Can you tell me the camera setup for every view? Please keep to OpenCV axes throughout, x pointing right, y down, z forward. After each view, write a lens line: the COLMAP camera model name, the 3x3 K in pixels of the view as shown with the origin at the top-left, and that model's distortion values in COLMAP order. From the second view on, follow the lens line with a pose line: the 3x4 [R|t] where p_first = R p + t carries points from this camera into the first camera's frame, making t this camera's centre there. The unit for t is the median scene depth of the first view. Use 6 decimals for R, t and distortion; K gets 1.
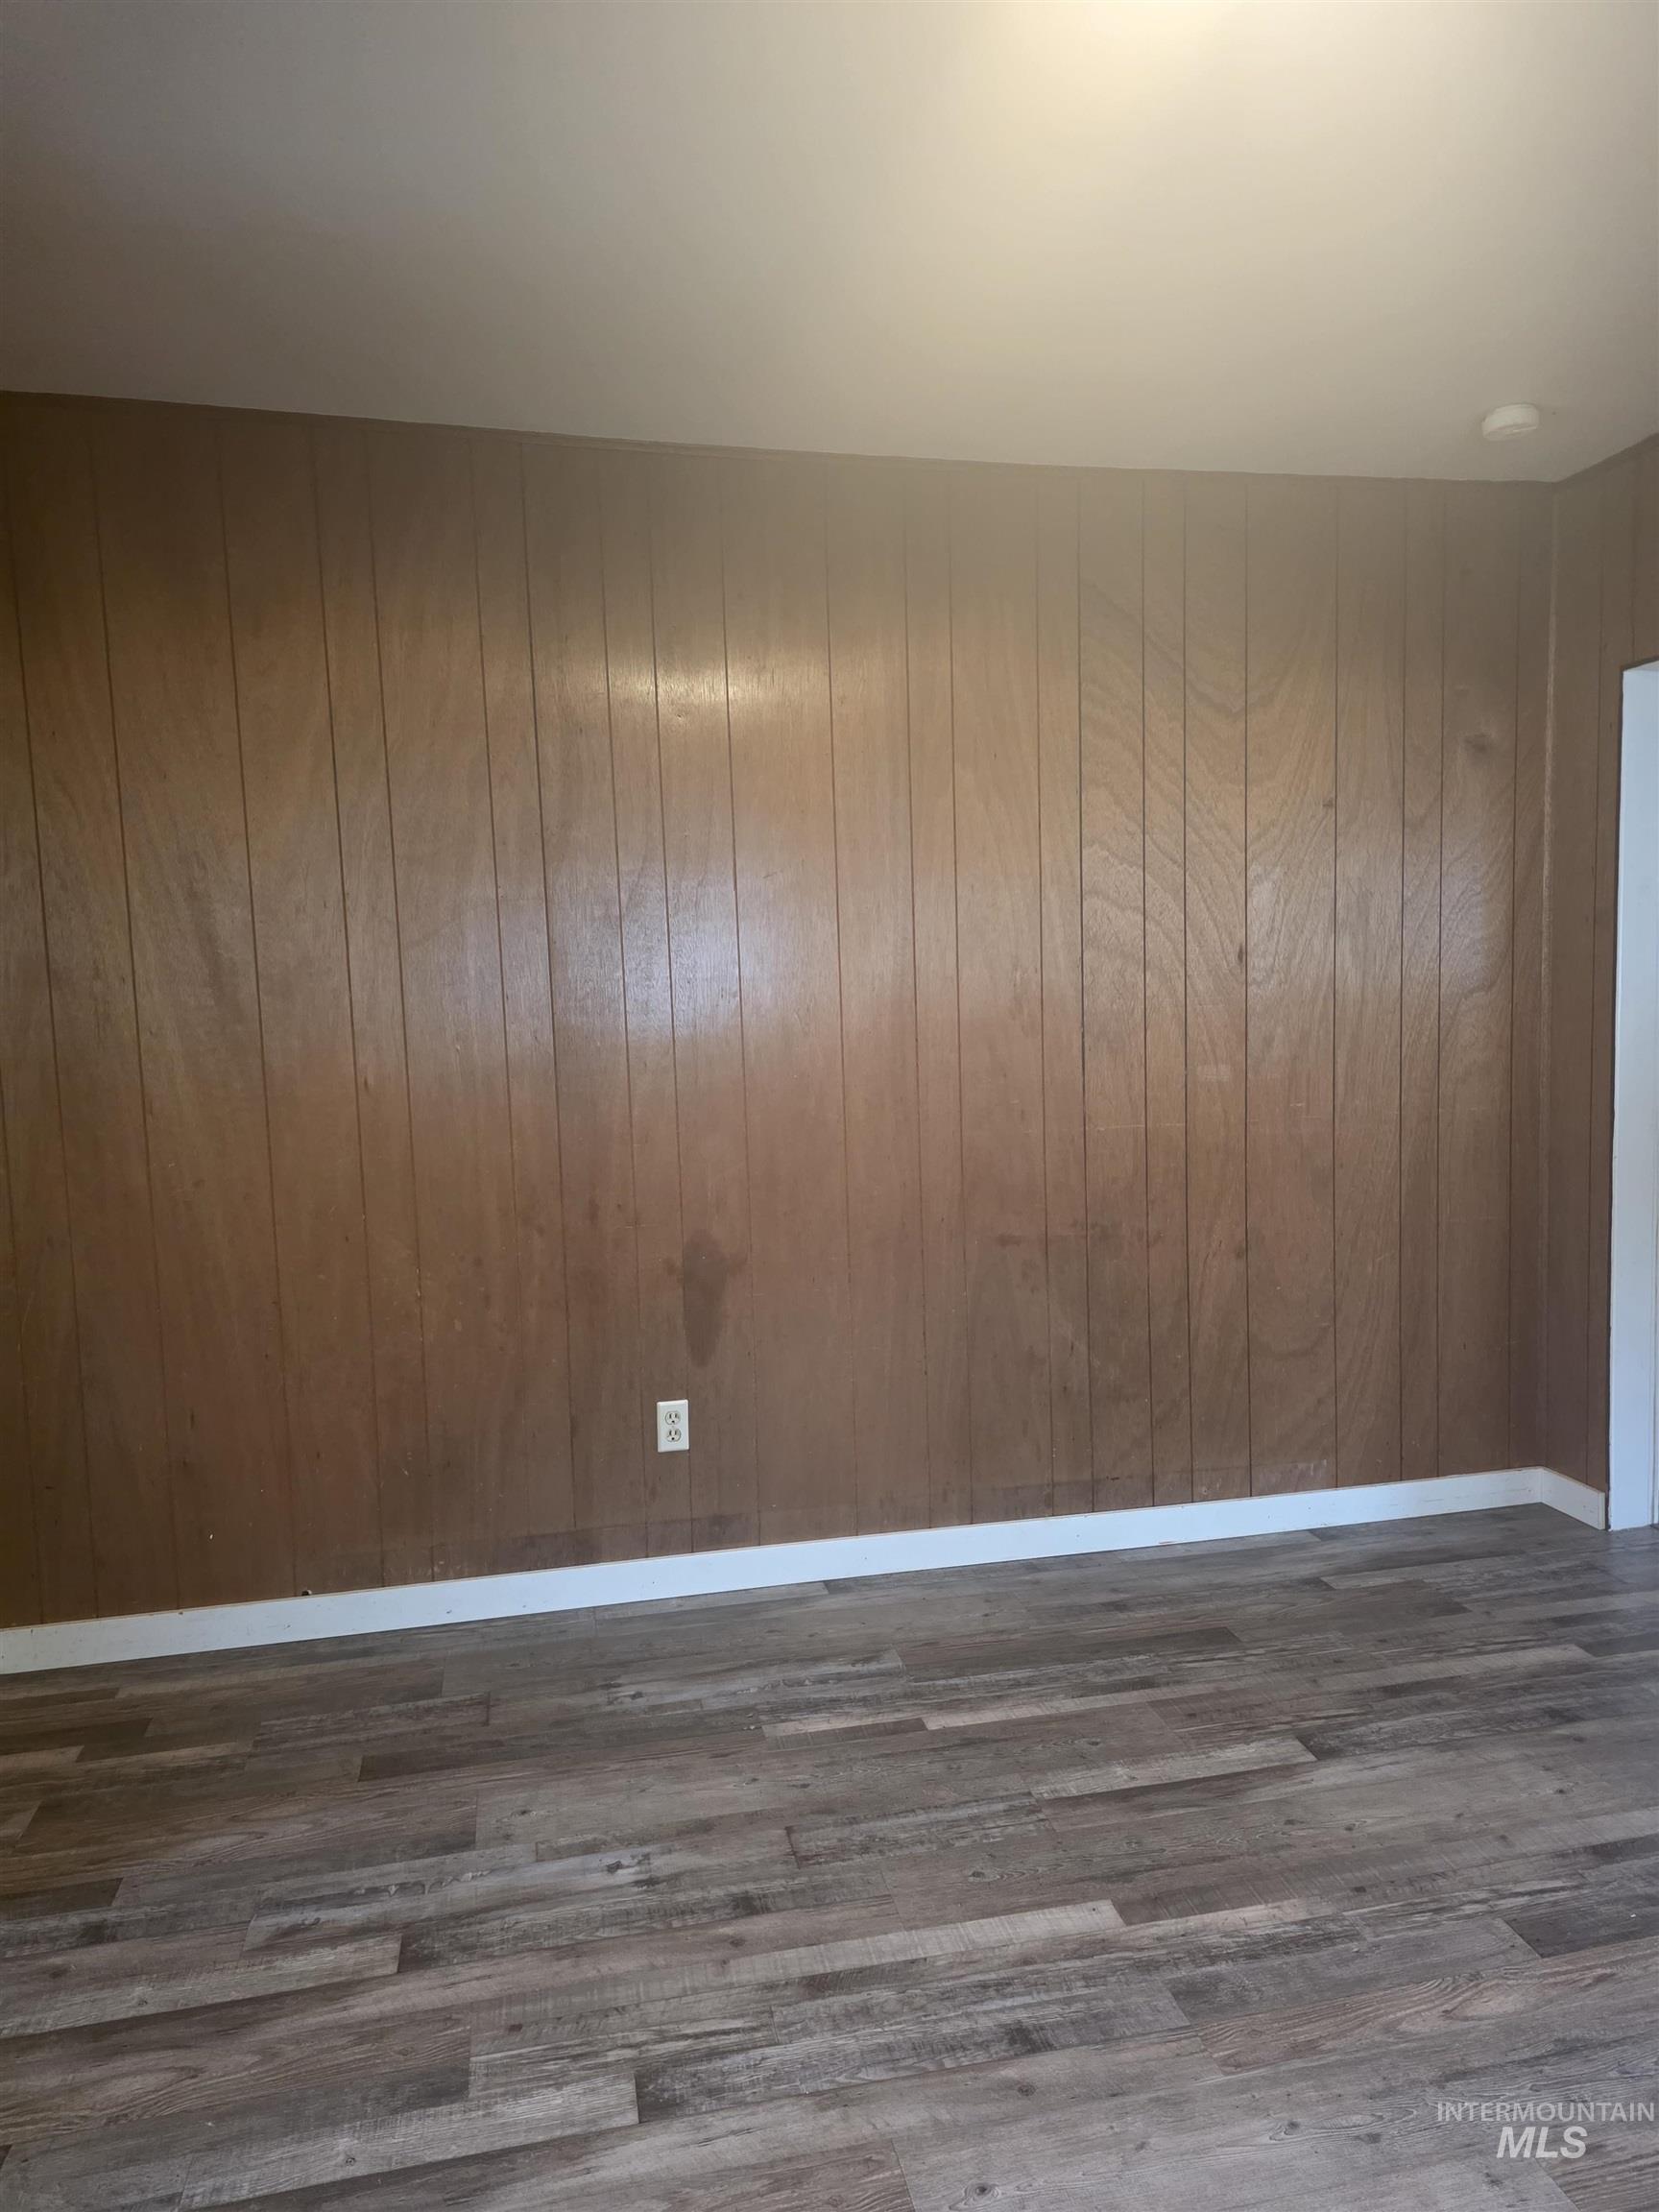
lens RADIAL K [[1470.3, 0, 841.9], [0, 1470.3, 1089.3], [0, 0, 1]] dist [0.063984, -0.036648]
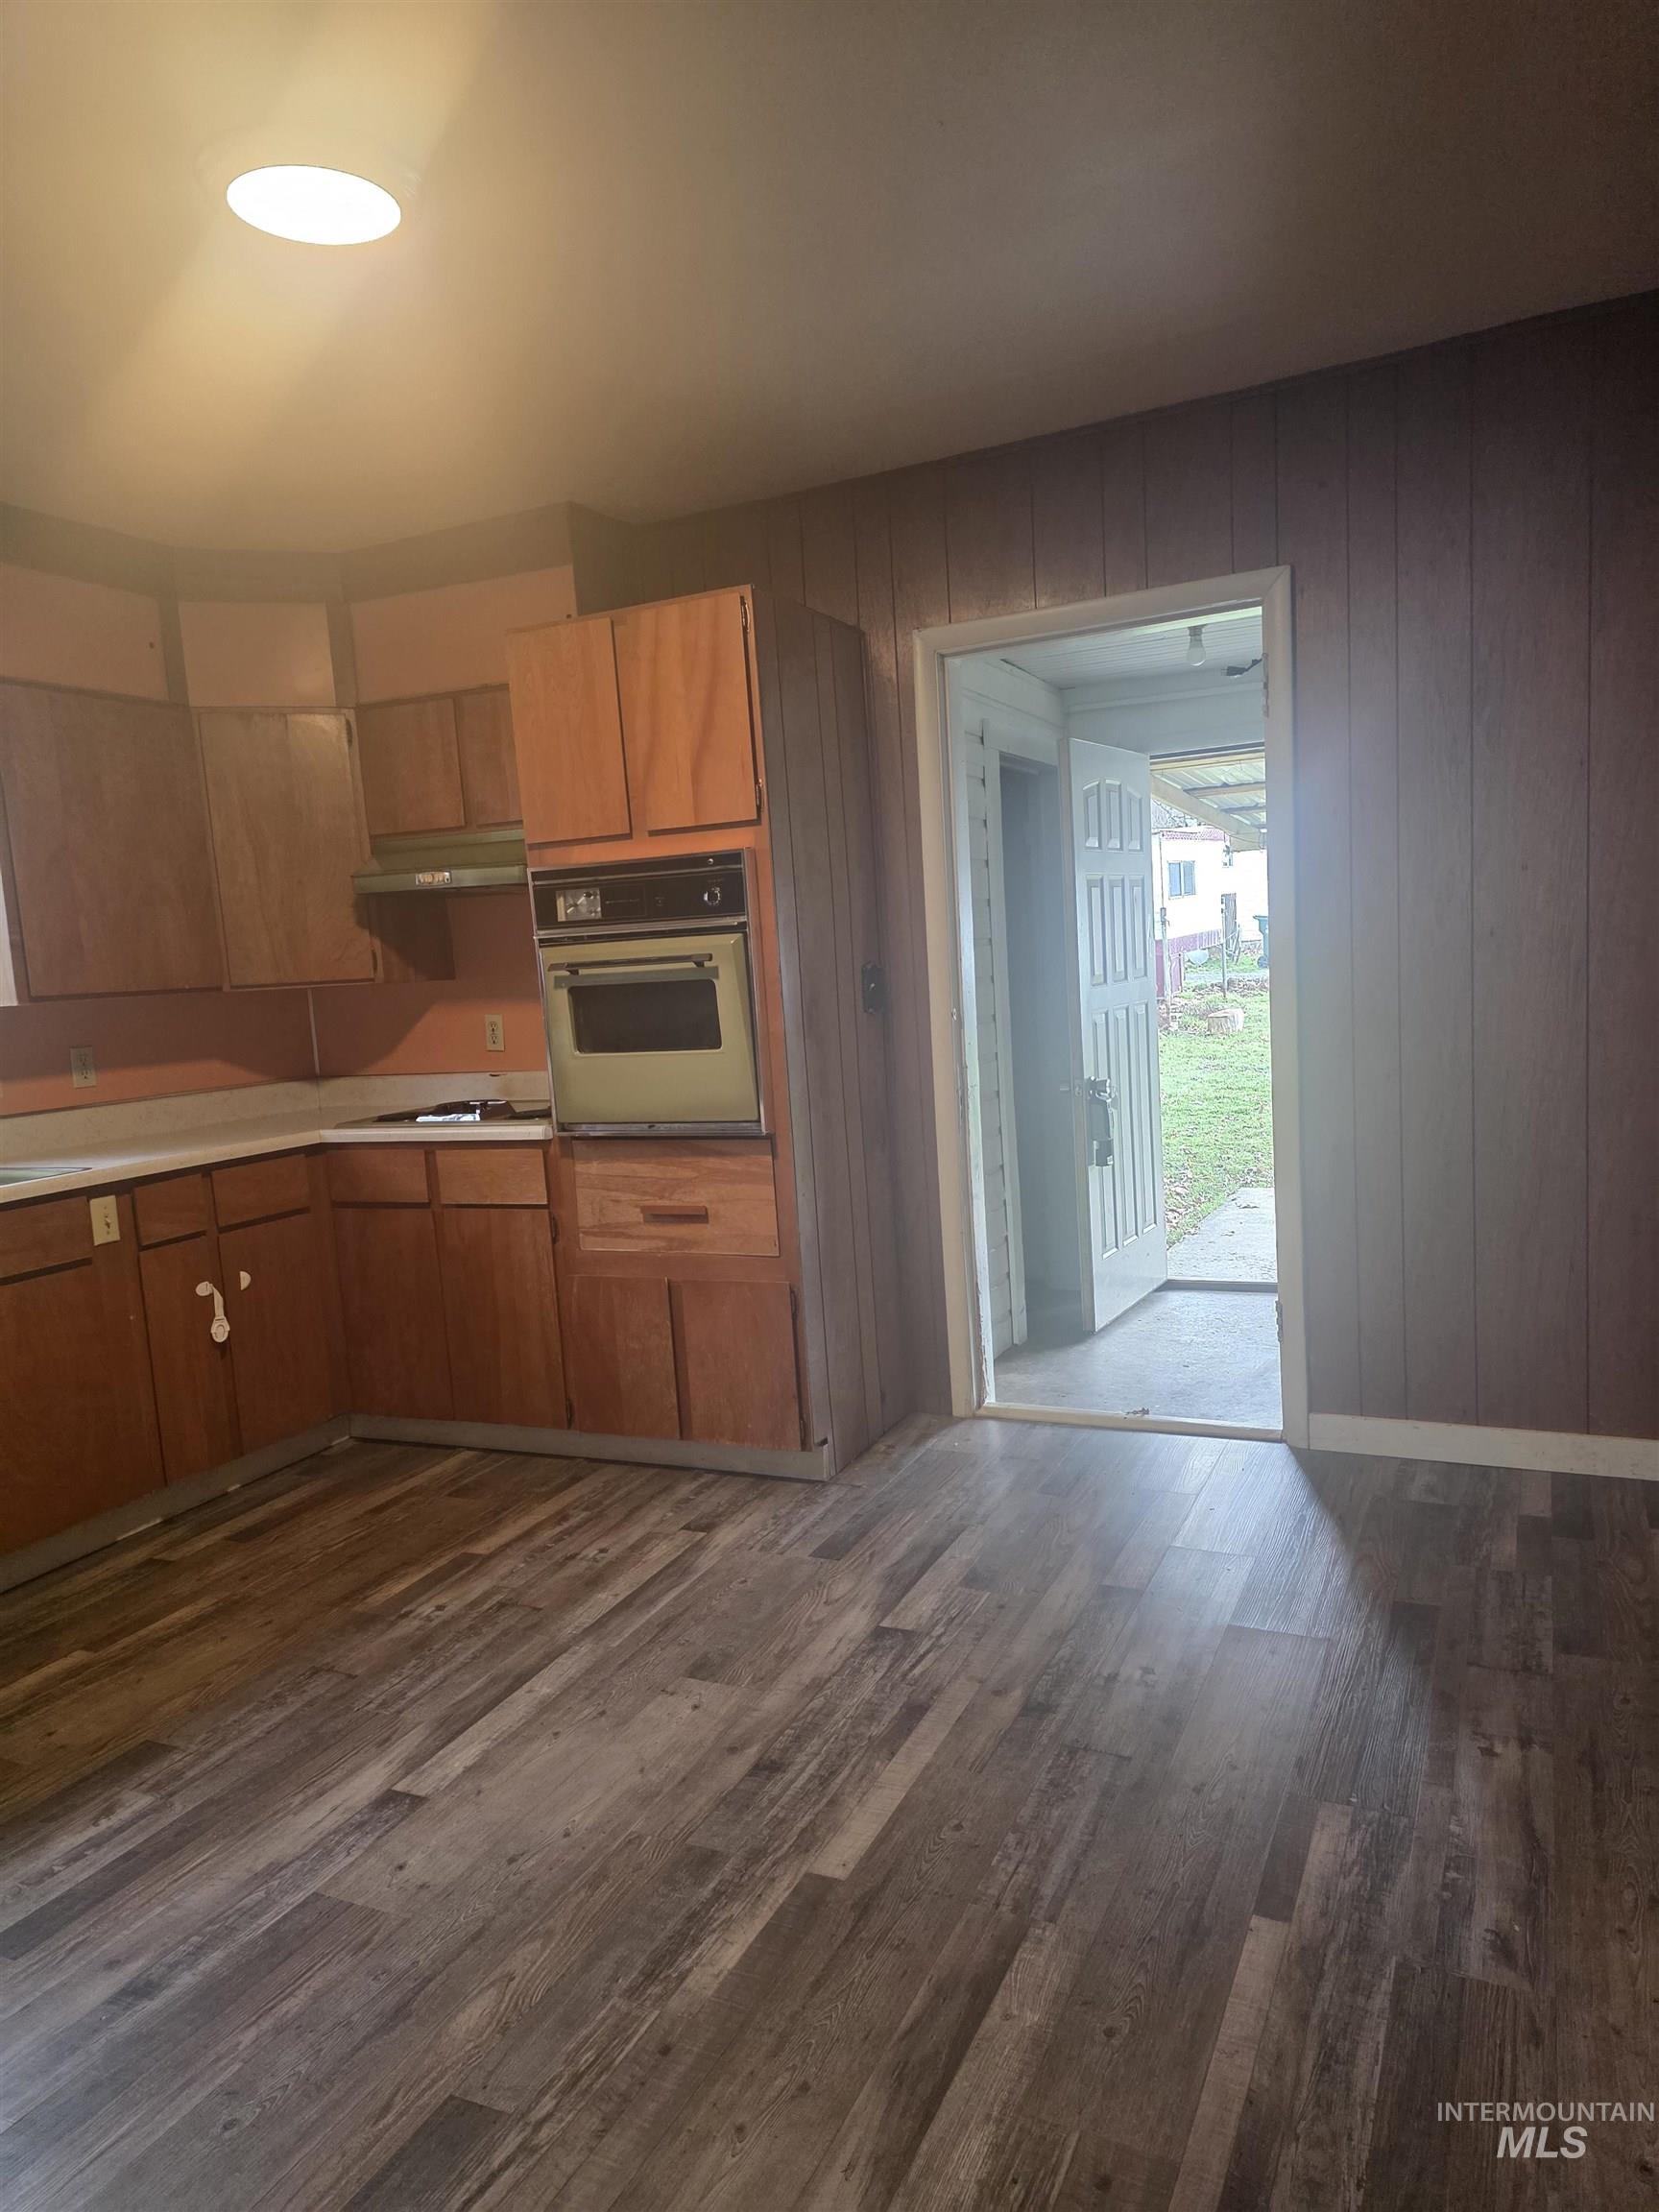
lens RADIAL K [[1470.3, 0, 841.9], [0, 1470.3, 1089.3], [0, 0, 1]] dist [0.063984, -0.036648]
pose [[-0.612997, 0.137768, -0.777981, 0.871640], [0.027214, 0.987777, 0.153477, -0.107561], [0.789617, 0.072908, -0.609254, 1.575652]]
